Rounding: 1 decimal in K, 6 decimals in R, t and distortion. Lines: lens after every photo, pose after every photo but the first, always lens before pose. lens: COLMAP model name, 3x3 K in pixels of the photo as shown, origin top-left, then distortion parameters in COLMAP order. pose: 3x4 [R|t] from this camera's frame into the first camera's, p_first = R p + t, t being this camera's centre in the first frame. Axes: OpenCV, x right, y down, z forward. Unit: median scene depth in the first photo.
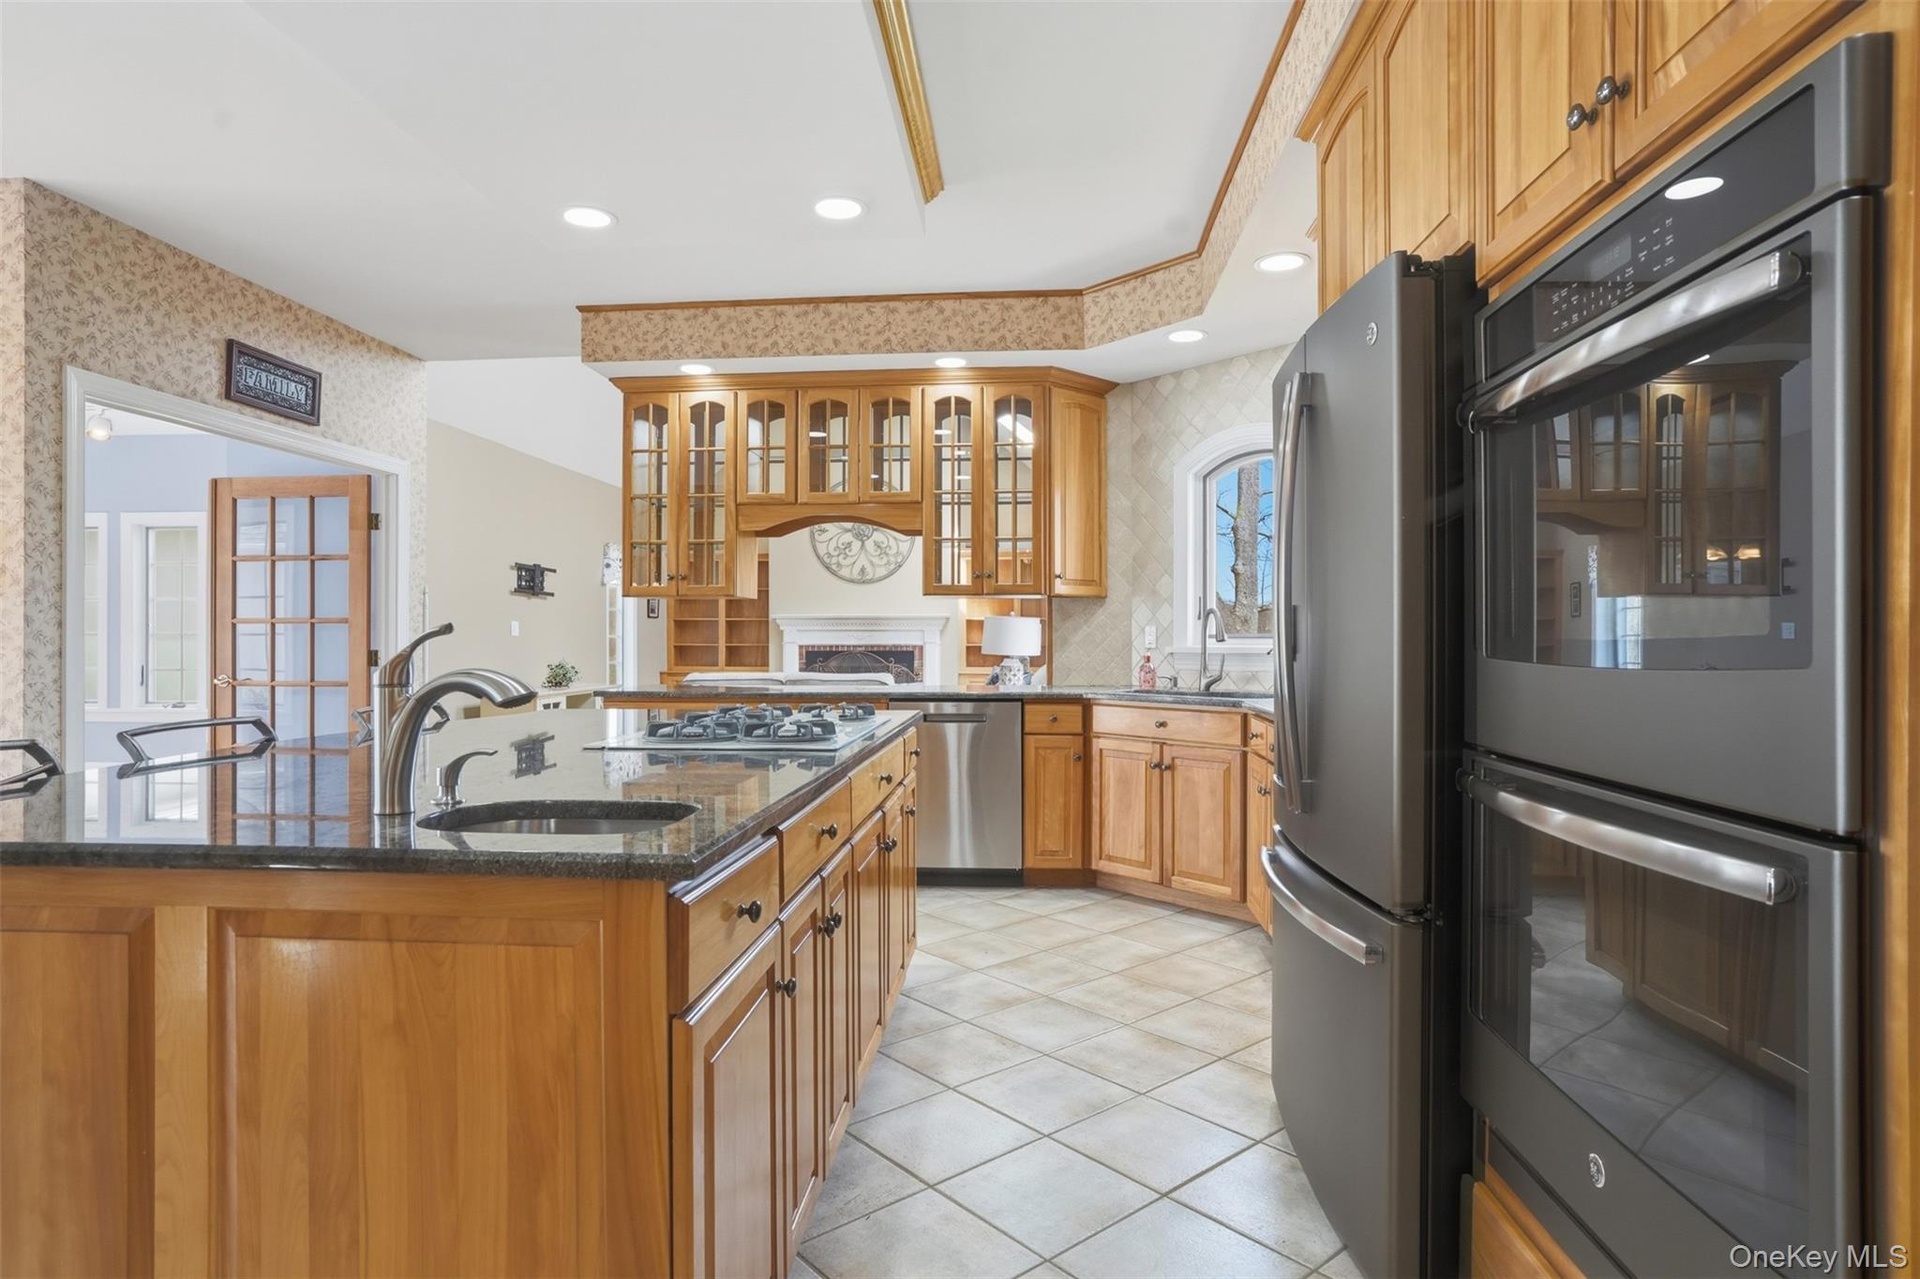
lens RADIAL K [[1047.1, 0, 960.0], [0, 1047.1, 633.7], [0, 0, 1]] dist [-0.066492, 0.047747]
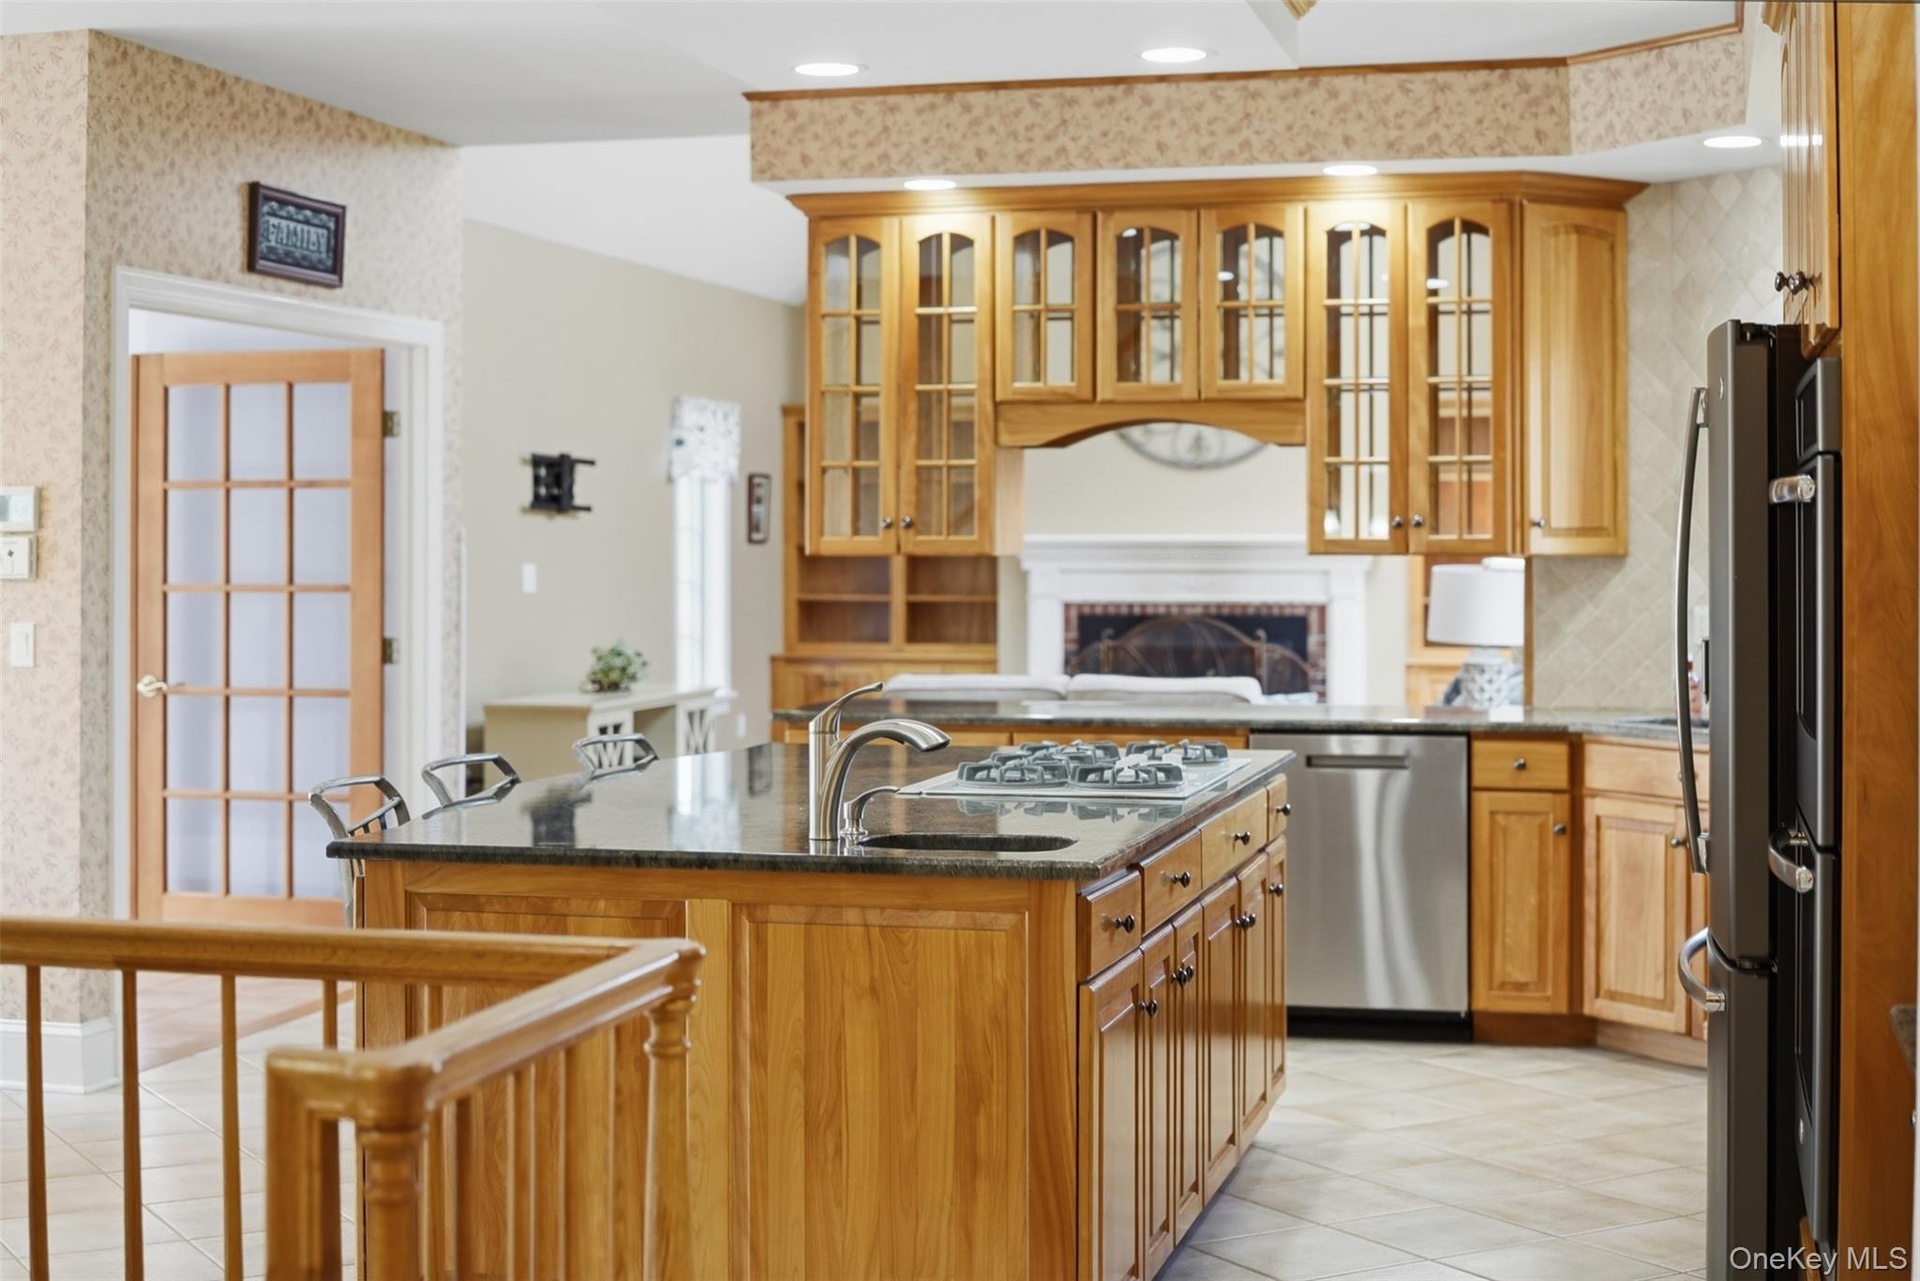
lens RADIAL K [[2888.9, 0, 955.9], [0, 2888.9, 492.2], [0, 0, 1]] dist [-0.053699, -0.090443]
pose [[0.985002, -0.003075, -0.172515, 0.054480], [0.001235, 0.999941, -0.010773, -0.058554], [0.172538, 0.010399, 0.984948, -0.693759]]
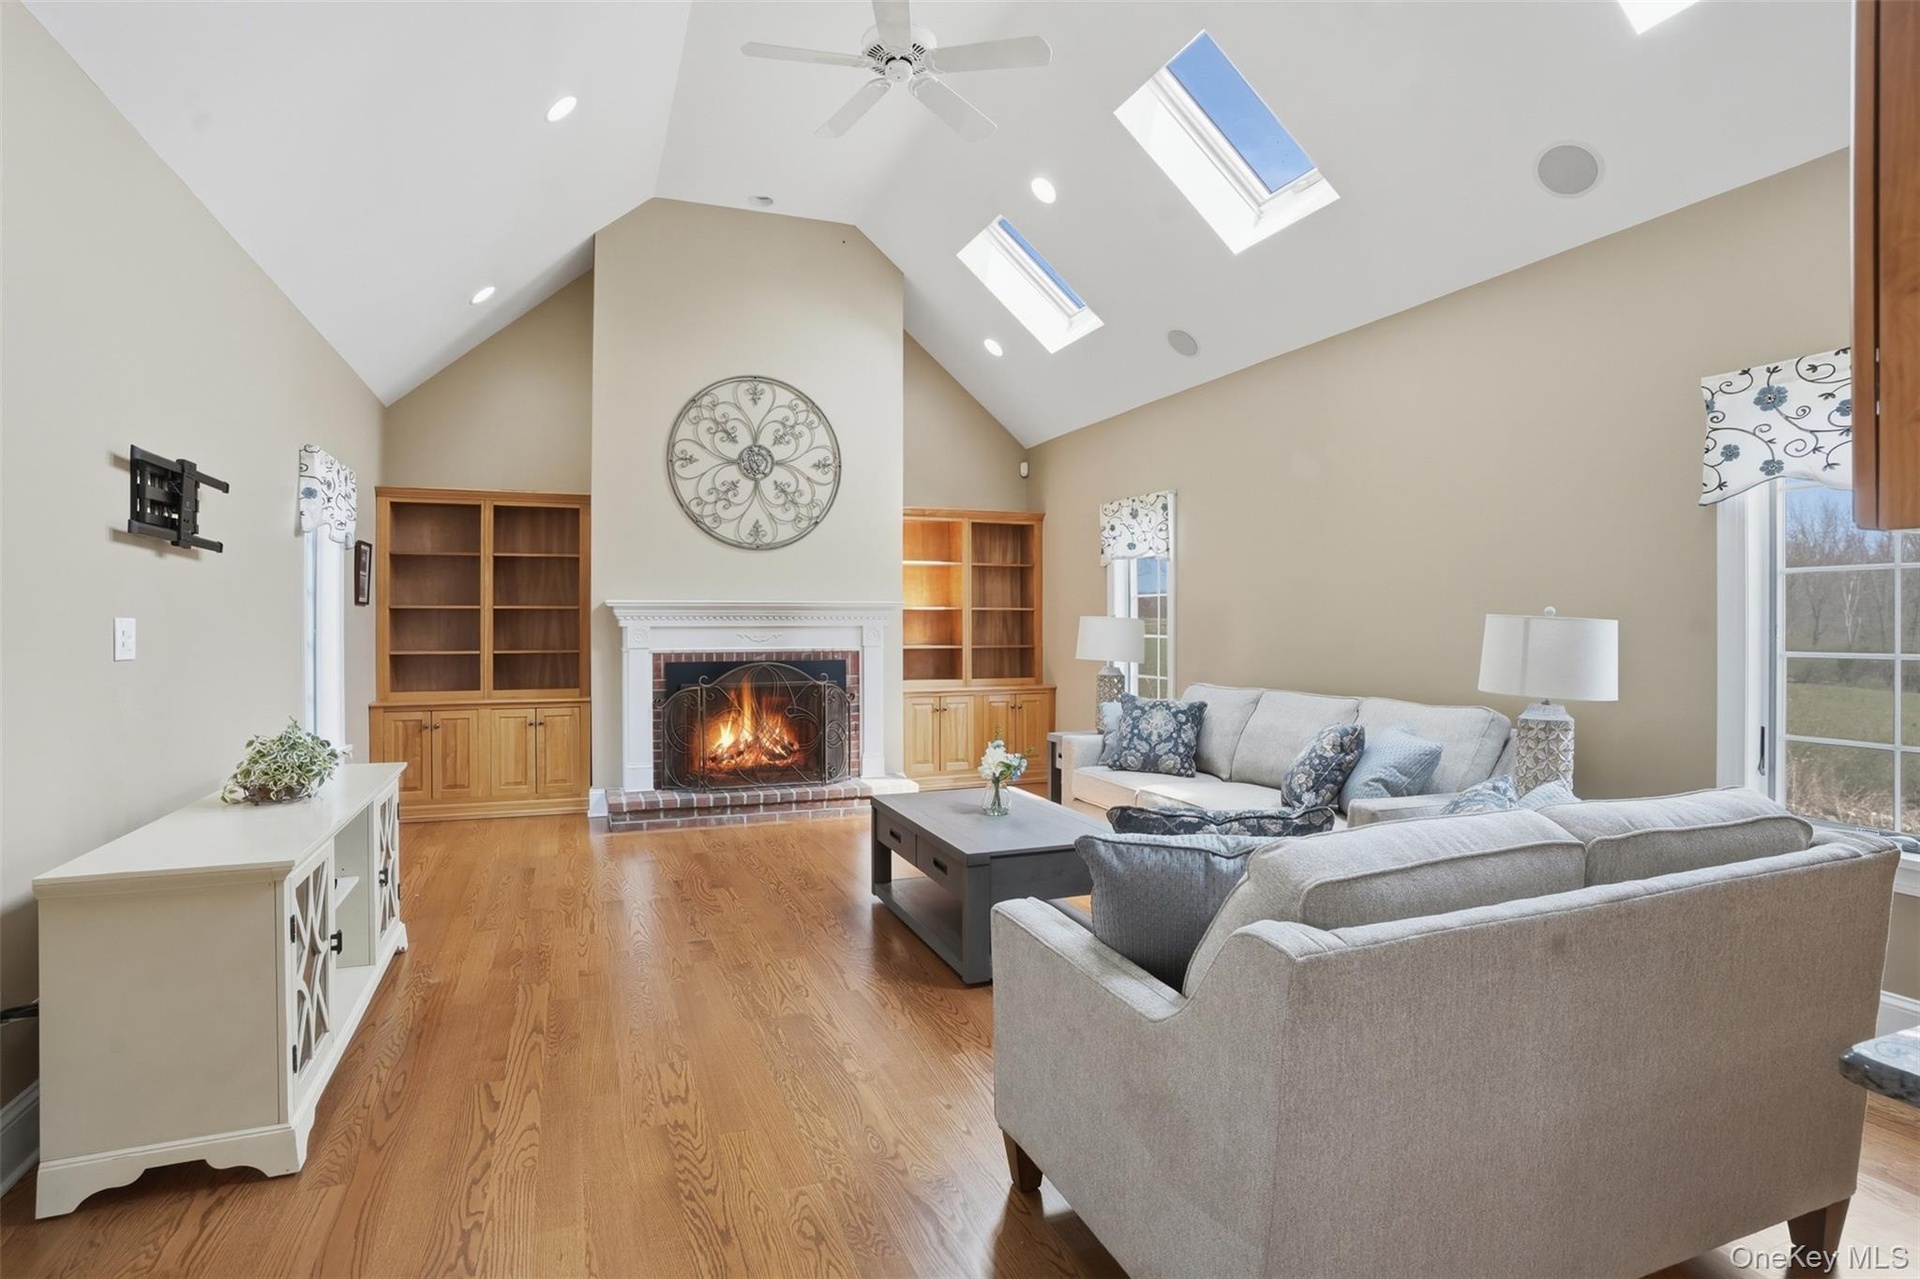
lens RADIAL K [[961.7, 0, 950.3], [0, 961.7, 620.5], [0, 0, 1]] dist [-0.089133, 0.046500]
pose [[0.900200, -0.001901, 0.435472, -0.566130], [-0.000215, 0.999988, 0.004809, -0.023319], [-0.435476, -0.004422, 0.900189, 1.081076]]
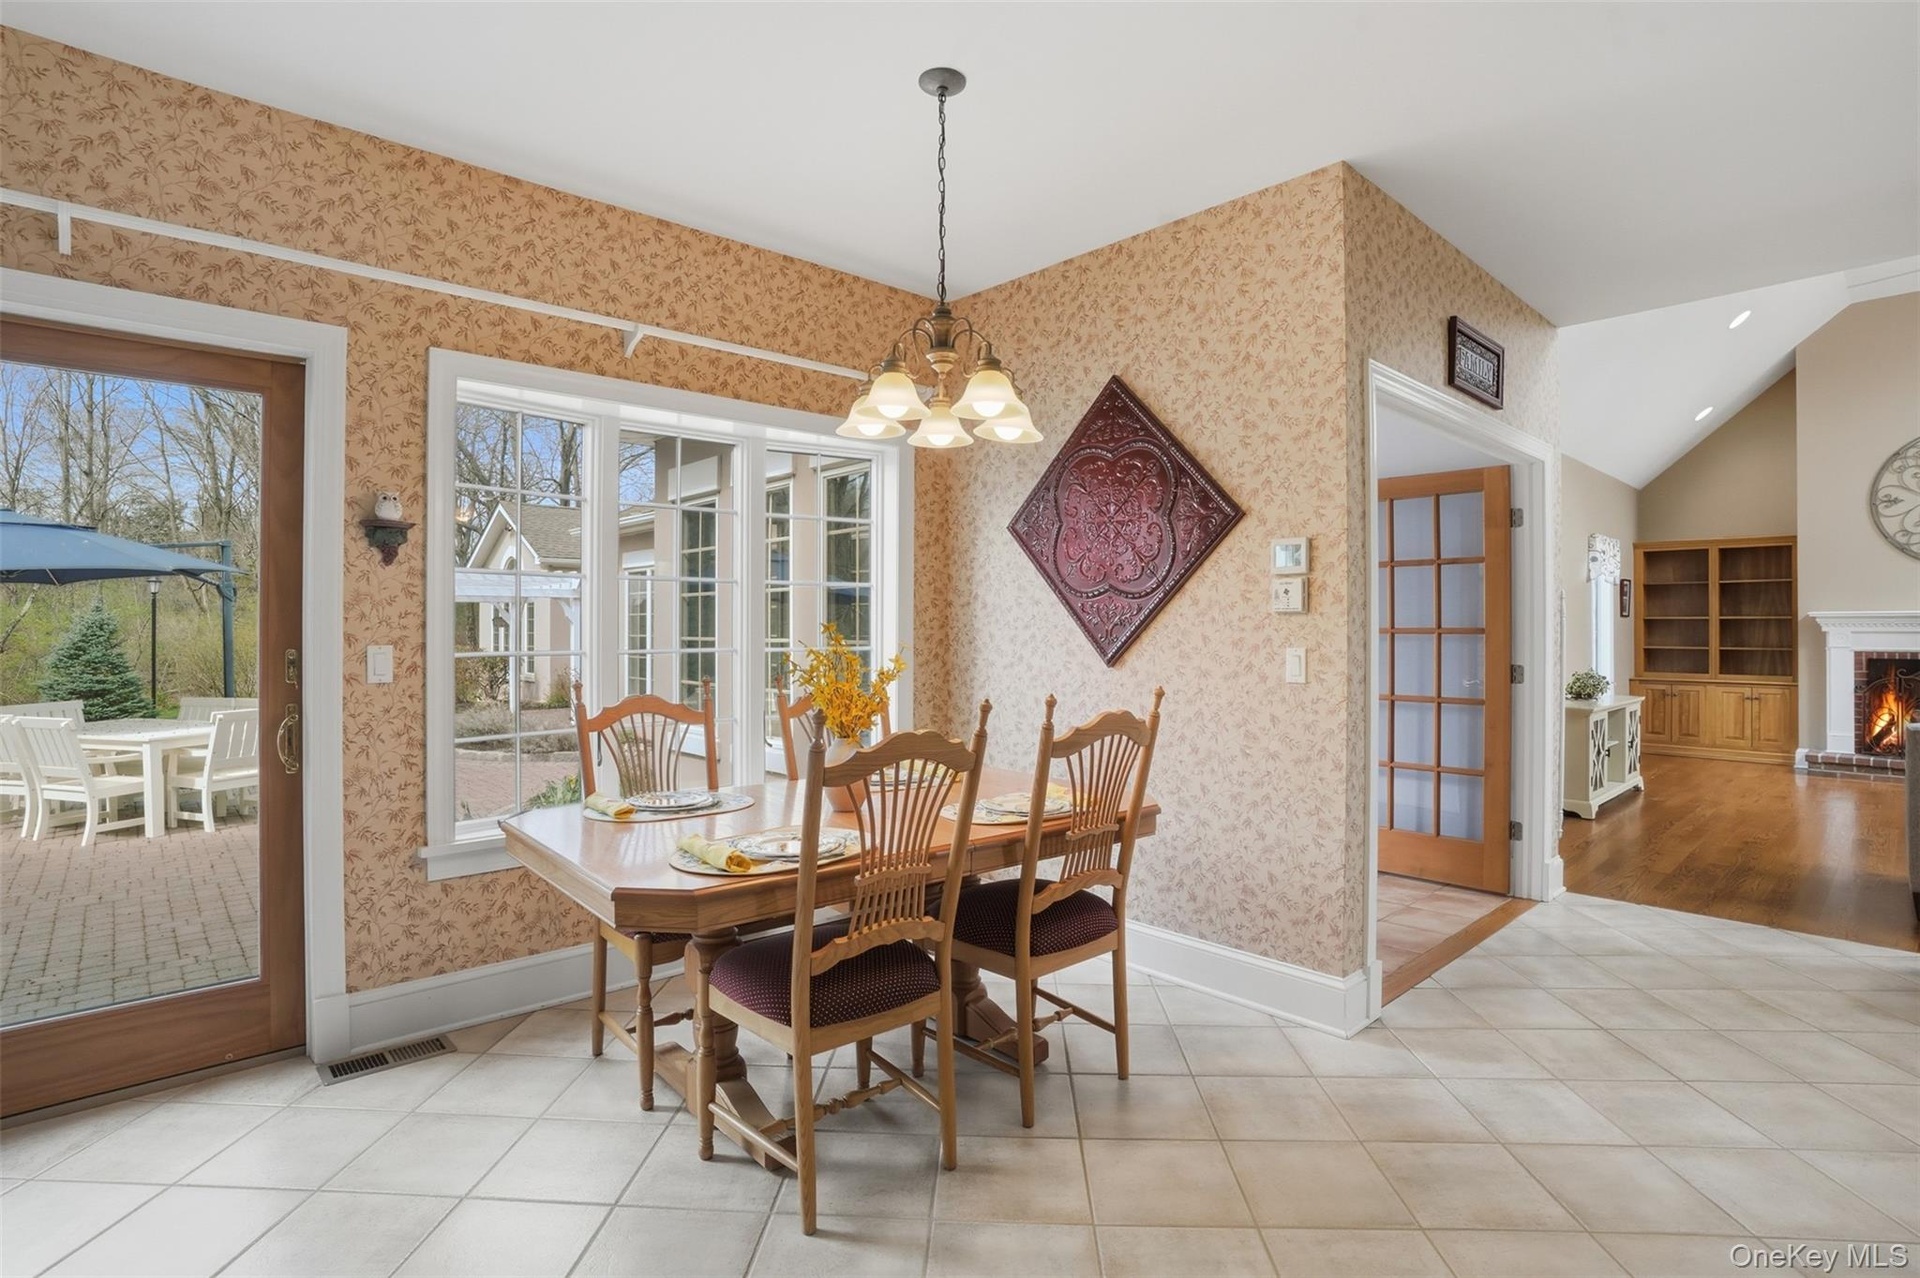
lens RADIAL K [[951.9, 0, 948.8], [0, 951.9, 620.7], [0, 0, 1]] dist [-0.082264, 0.037427]
pose [[0.730168, -0.004482, -0.683253, -0.440612], [0.001076, 0.999985, -0.005410, -0.020720], [0.683267, 0.003215, 0.730162, 0.113557]]
